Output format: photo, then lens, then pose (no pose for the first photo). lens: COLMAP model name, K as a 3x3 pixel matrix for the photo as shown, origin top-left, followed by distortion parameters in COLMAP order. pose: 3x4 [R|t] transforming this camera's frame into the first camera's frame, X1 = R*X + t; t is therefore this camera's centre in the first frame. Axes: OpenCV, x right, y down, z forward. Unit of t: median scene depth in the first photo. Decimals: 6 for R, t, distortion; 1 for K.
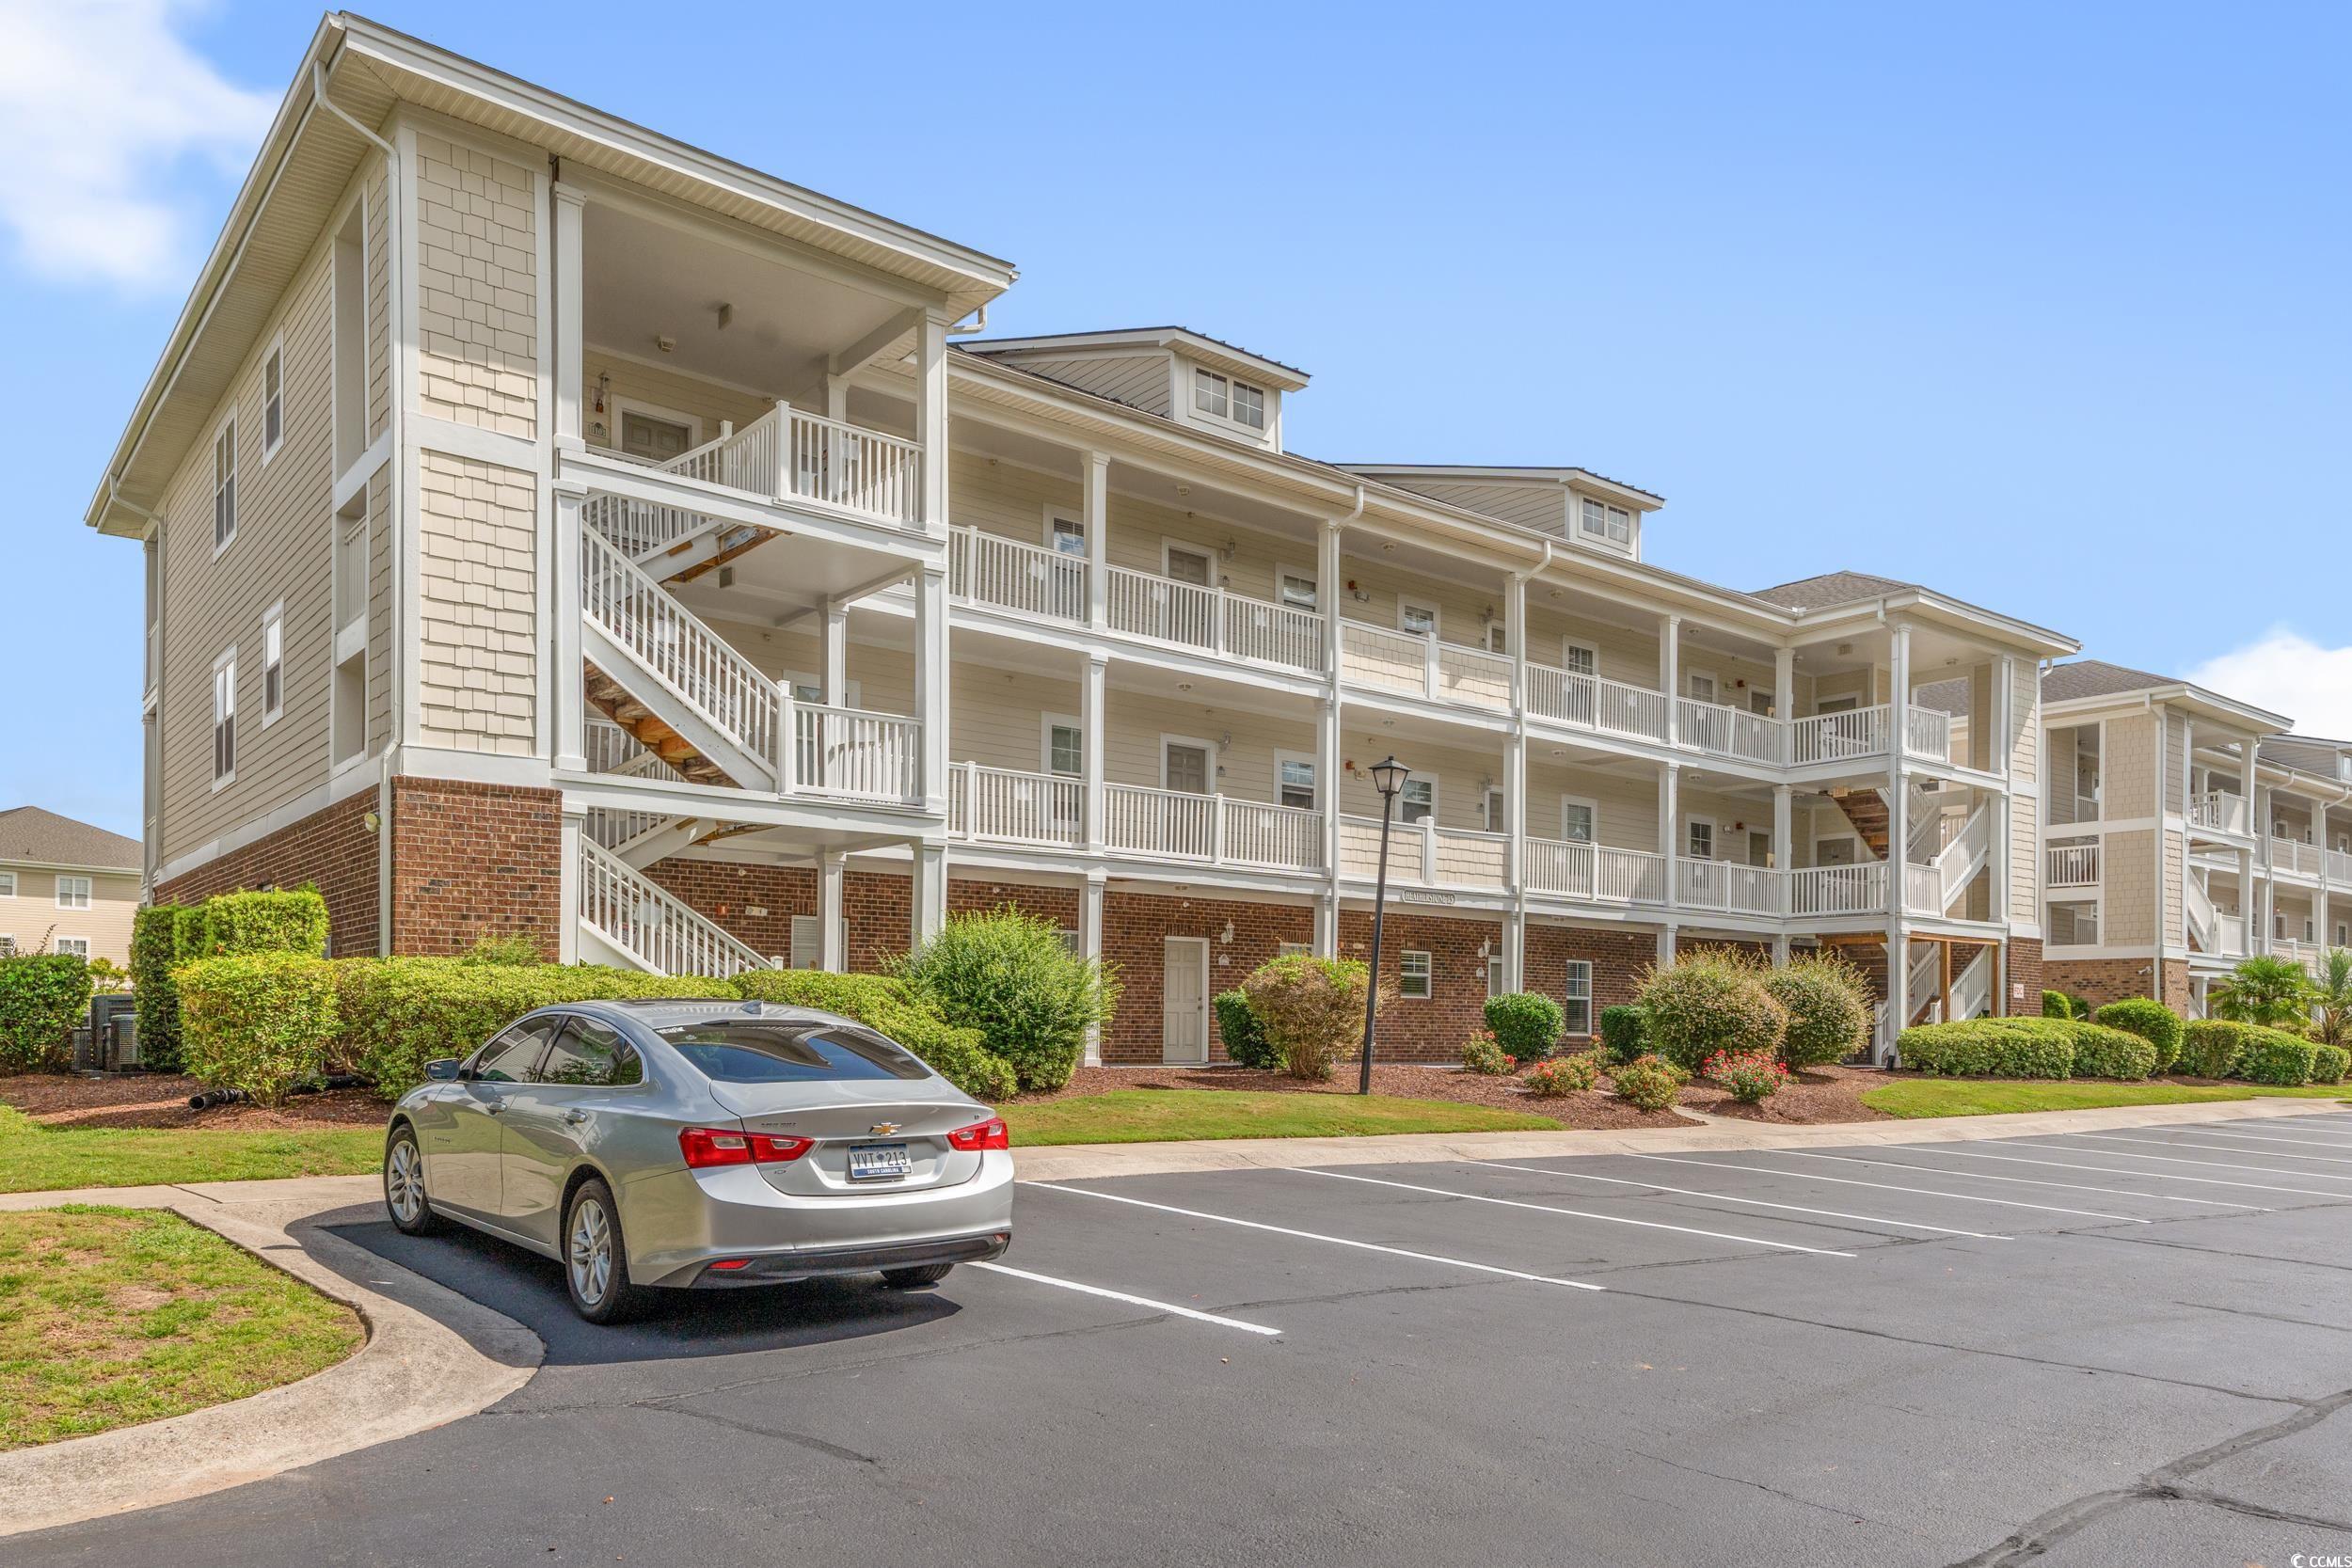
lens RADIAL K [[1567.3, 0, 1169.2], [0, 1567.3, 774.1], [0, 0, 1]] dist [0.004661, 0.000436]
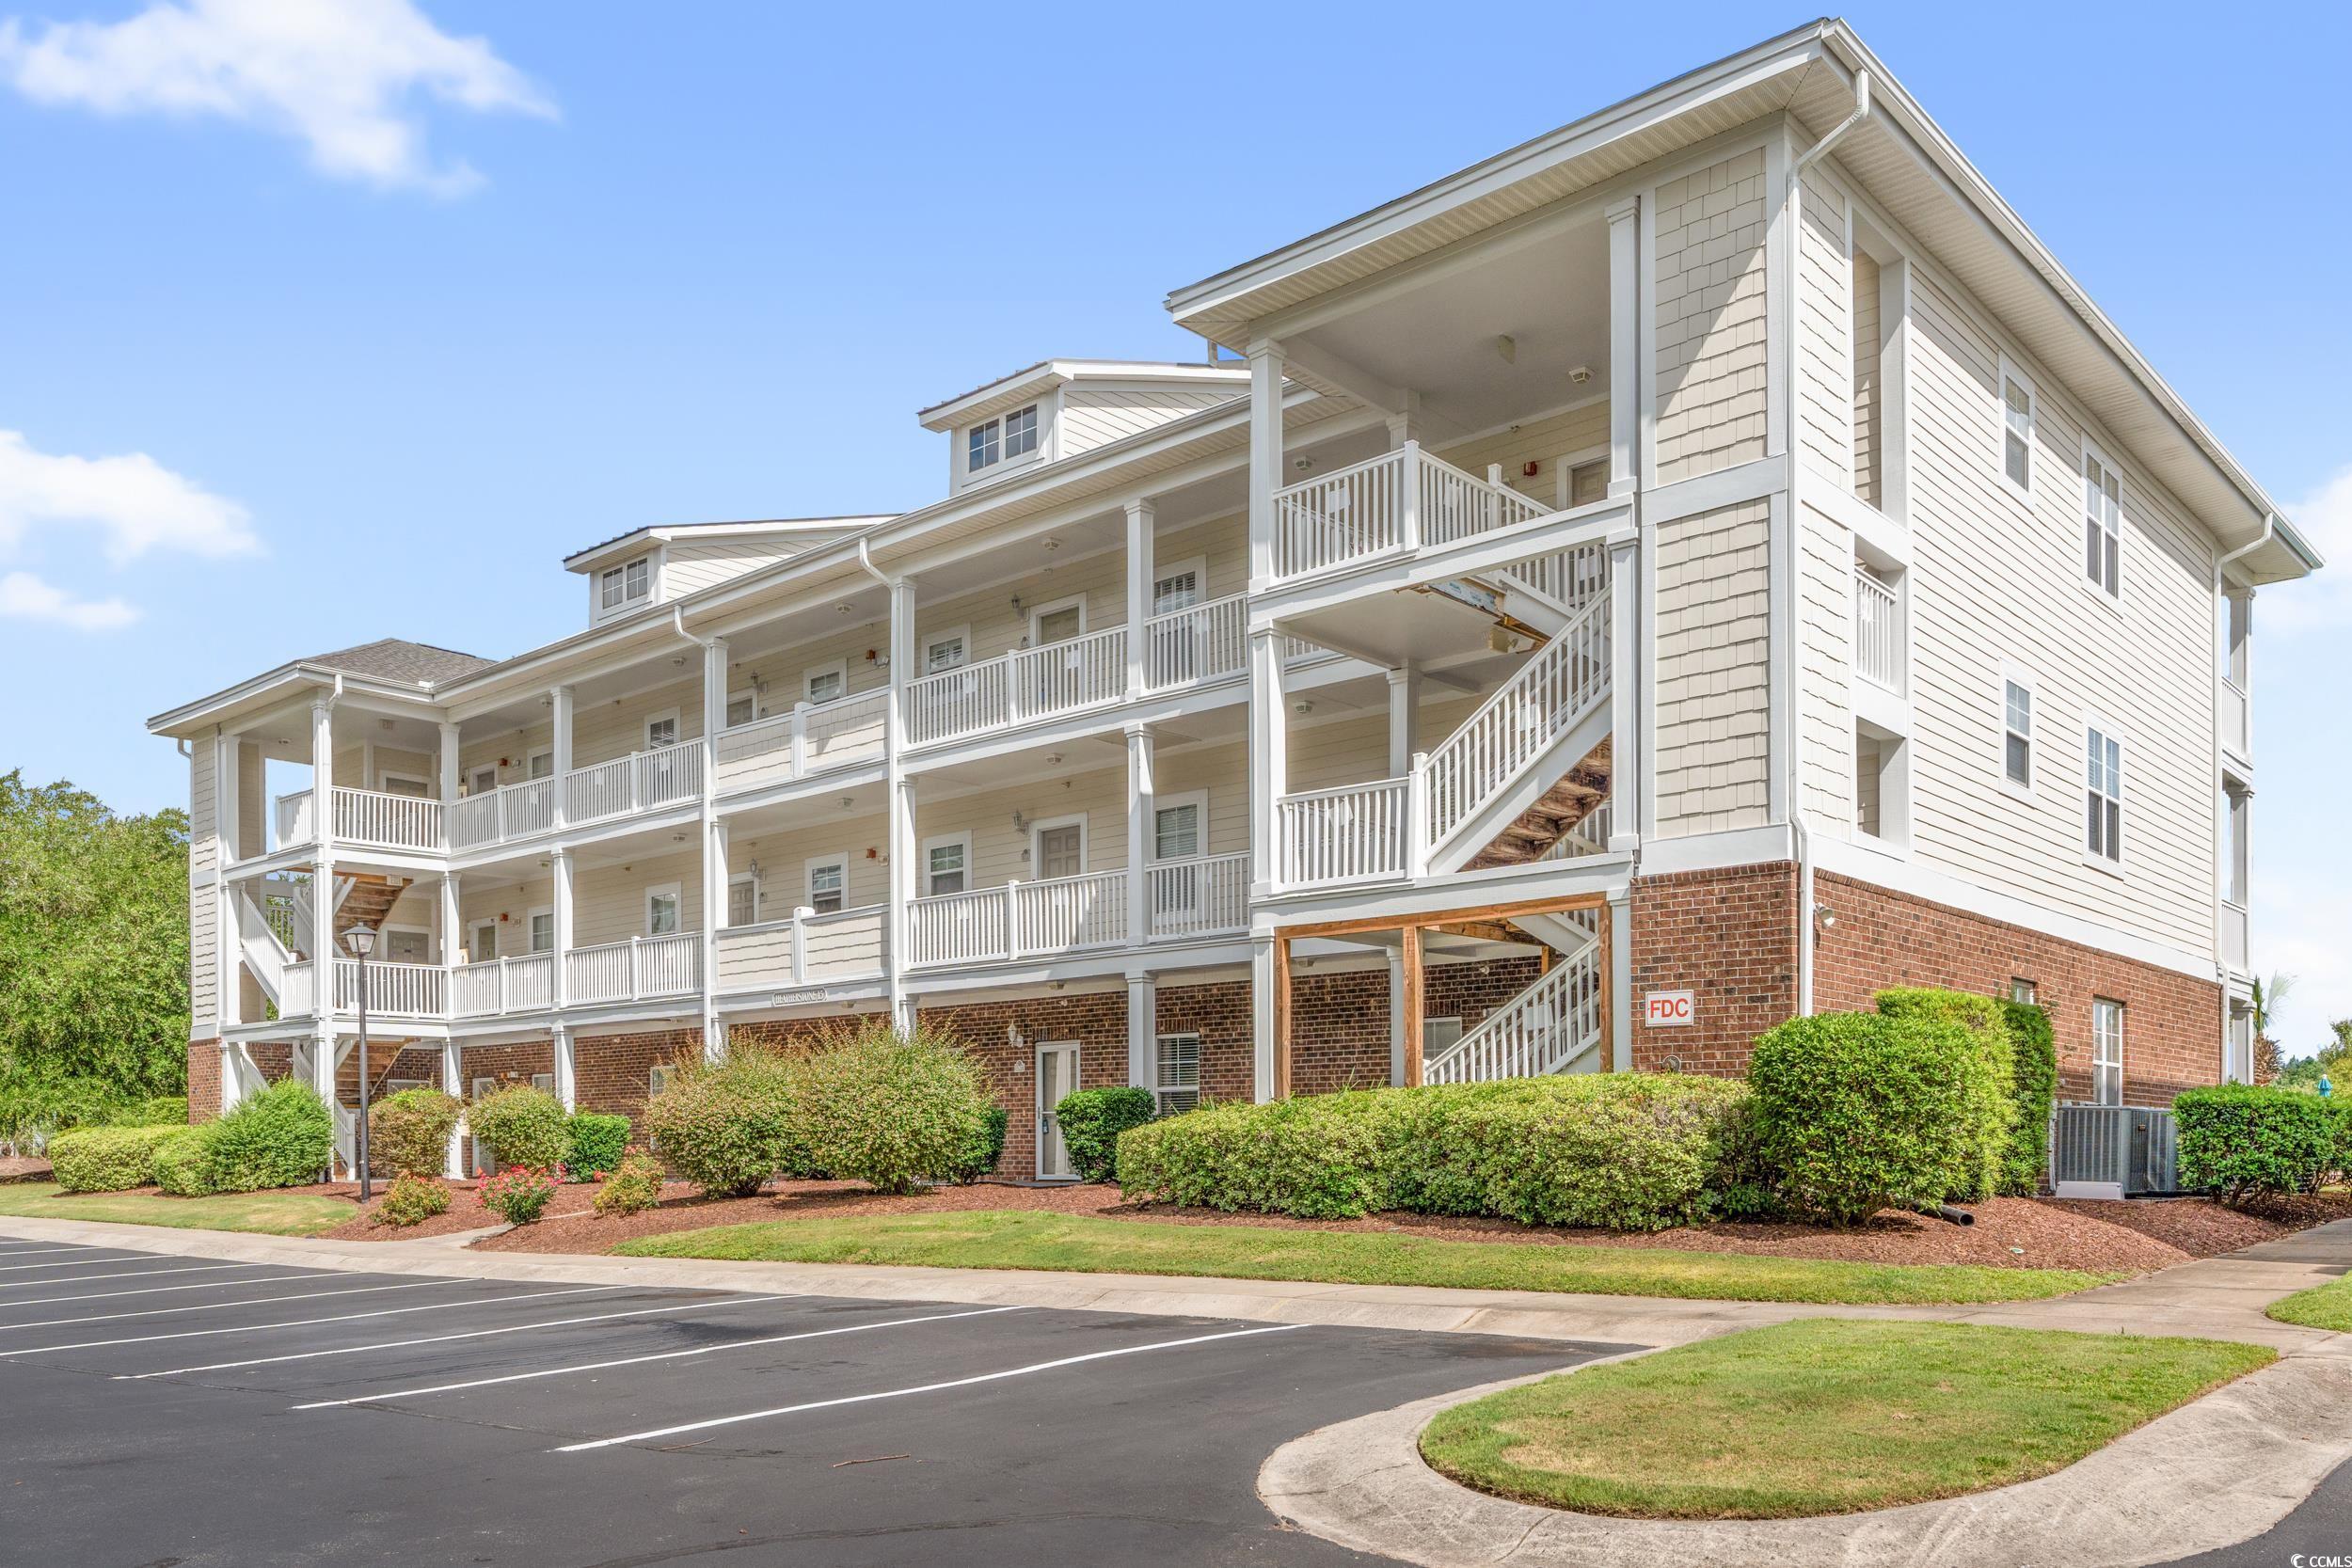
lens RADIAL K [[1898.8, 0, 1171.0], [0, 1898.8, 790.9], [0, 0, 1]] dist [-0.004794, -0.000324]
pose [[0.175006, -0.197613, -0.964532, 1.259471], [0.173085, 0.970569, -0.167445, 0.180462], [0.969234, -0.137642, 0.204059, 0.984056]]
